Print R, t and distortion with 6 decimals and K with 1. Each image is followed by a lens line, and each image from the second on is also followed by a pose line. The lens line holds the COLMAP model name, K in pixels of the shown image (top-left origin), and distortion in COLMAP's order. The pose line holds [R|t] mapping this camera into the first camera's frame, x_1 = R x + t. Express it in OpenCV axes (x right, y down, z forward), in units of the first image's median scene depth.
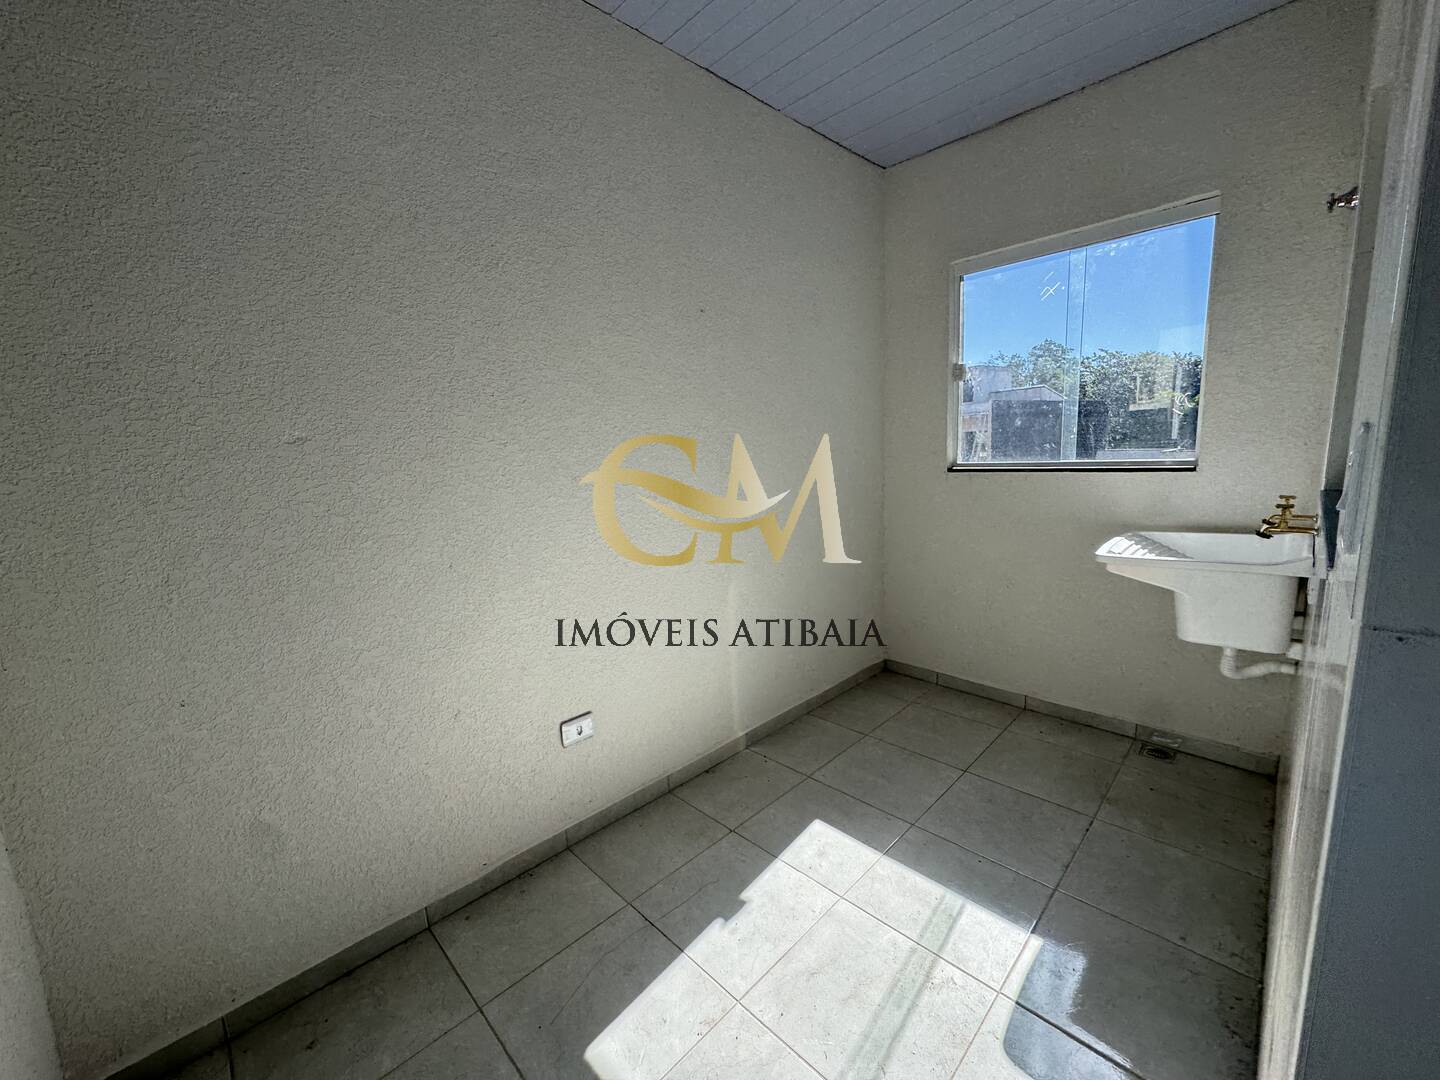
lens RADIAL K [[577.9, 0, 720.0], [0, 577.9, 540.0], [0, 0, 1]] dist [-0.002198, -0.000296]
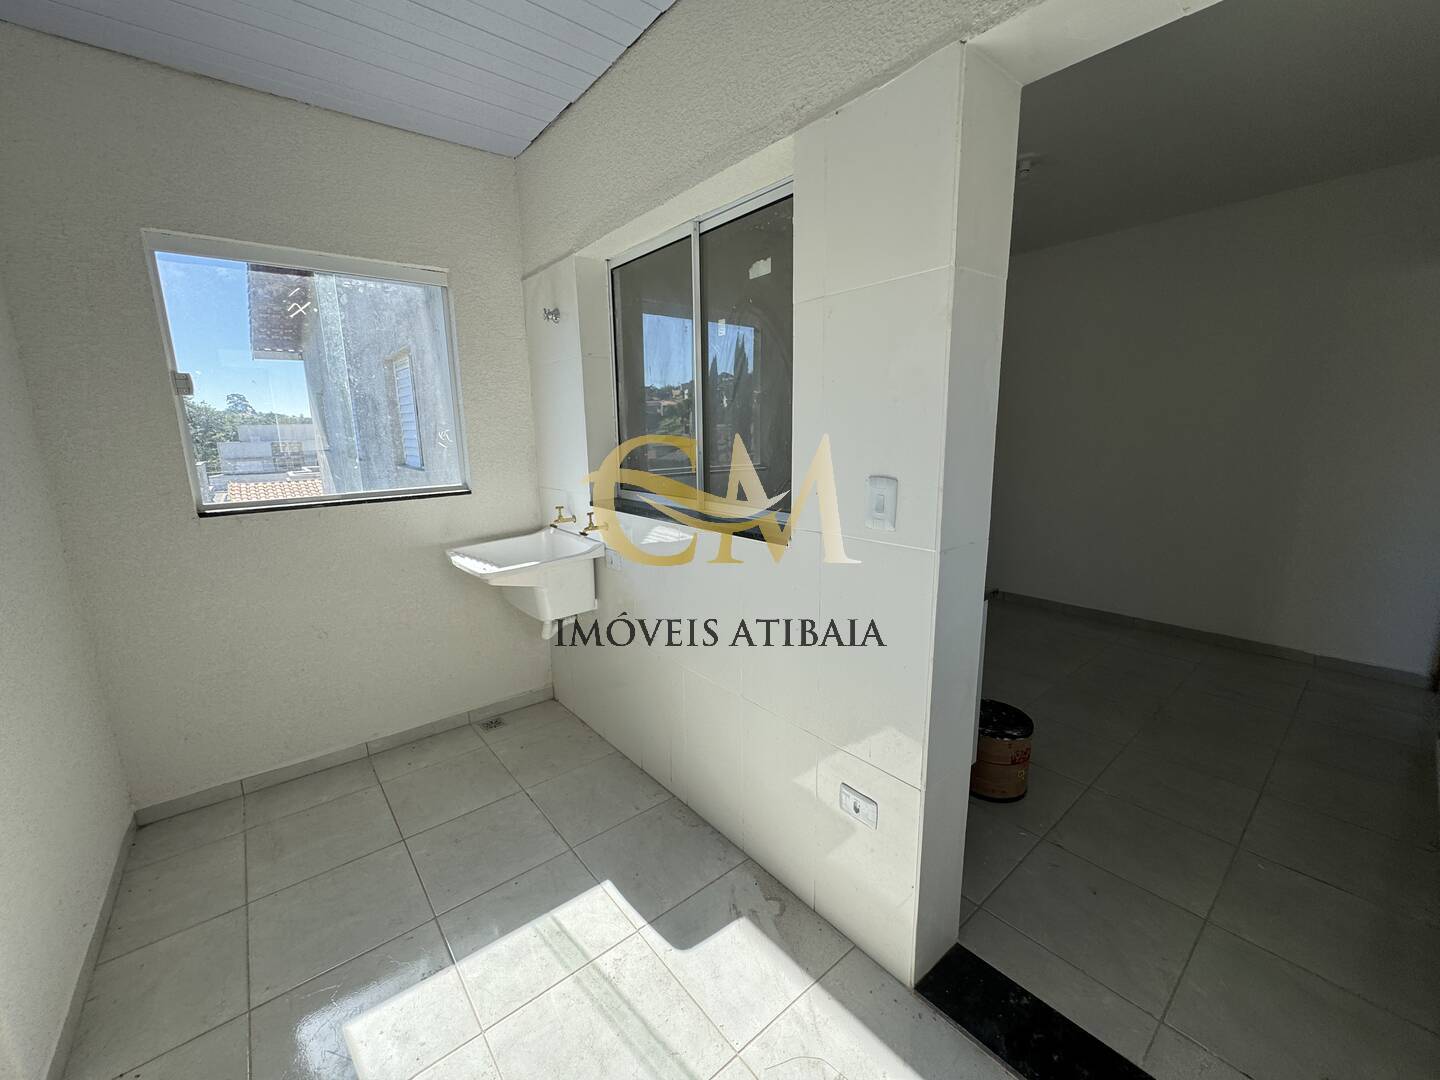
lens RADIAL K [[577.9, 0, 720.0], [0, 577.9, 540.0], [0, 0, 1]] dist [-0.002198, -0.000296]
pose [[0.095585, -0.153607, 0.983498, -0.500290], [0.176414, 0.974996, 0.135134, -0.132657], [-0.979664, 0.160586, 0.120293, 0.487439]]
